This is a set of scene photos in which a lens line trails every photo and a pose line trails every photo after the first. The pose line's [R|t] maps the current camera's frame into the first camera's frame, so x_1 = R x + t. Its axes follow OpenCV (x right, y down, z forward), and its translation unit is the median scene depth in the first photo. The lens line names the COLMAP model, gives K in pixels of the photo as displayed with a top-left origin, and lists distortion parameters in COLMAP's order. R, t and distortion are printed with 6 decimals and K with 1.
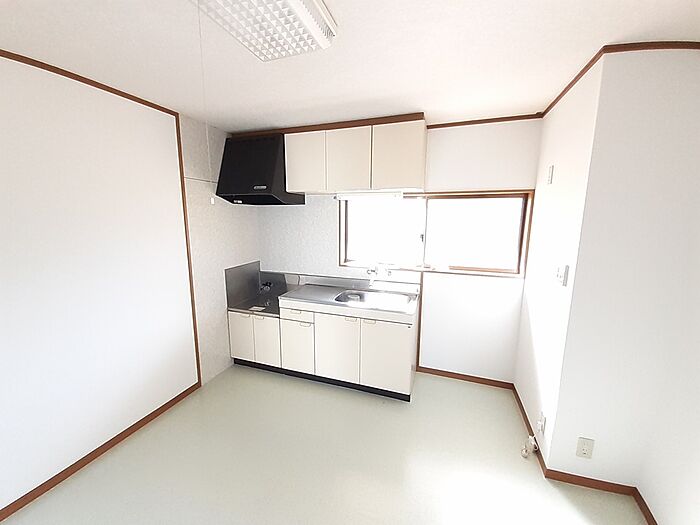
lens RADIAL K [[278.9, 0, 347.4], [0, 278.9, 261.3], [0, 0, 1]] dist [0.030259, -0.021535]
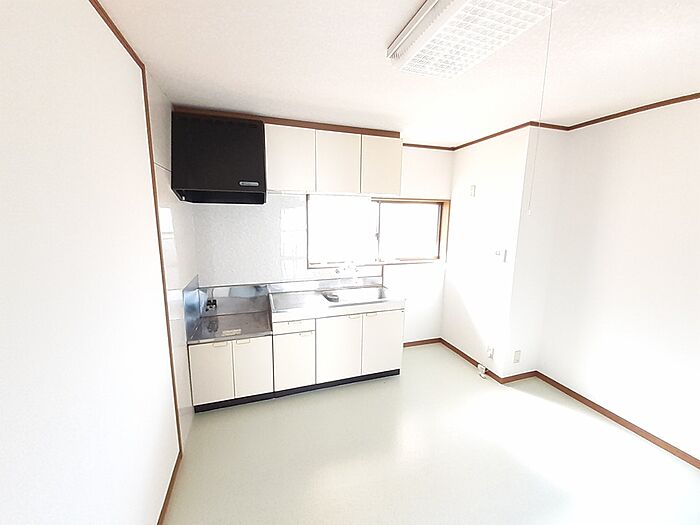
lens RADIAL K [[278.9, 0, 347.4], [0, 278.9, 261.3], [0, 0, 1]] dist [0.030259, -0.021535]
pose [[0.791695, -0.094796, 0.603517, -0.577862], [0.090292, 0.995195, 0.037872, -0.038582], [-0.604207, 0.024509, 0.796450, 0.162485]]
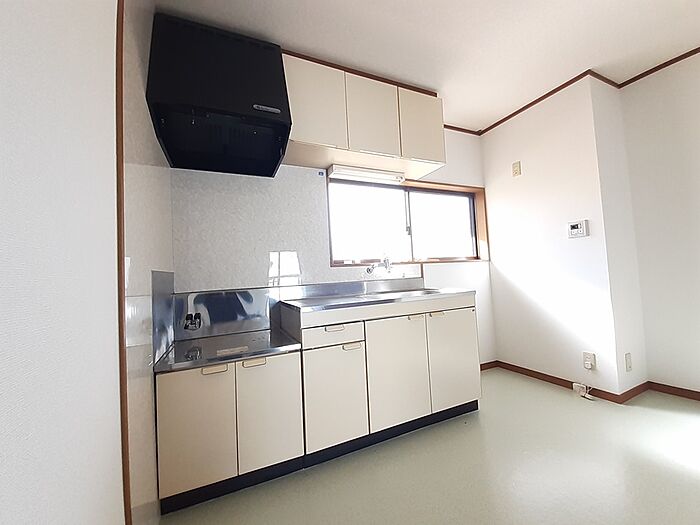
lens RADIAL K [[278.9, 0, 347.4], [0, 278.9, 261.3], [0, 0, 1]] dist [0.030259, -0.021535]
pose [[0.719504, -0.005929, 0.694463, -0.563476], [0.162931, 0.973497, -0.160494, 0.142624], [-0.675106, 0.228625, 0.701401, 0.543698]]
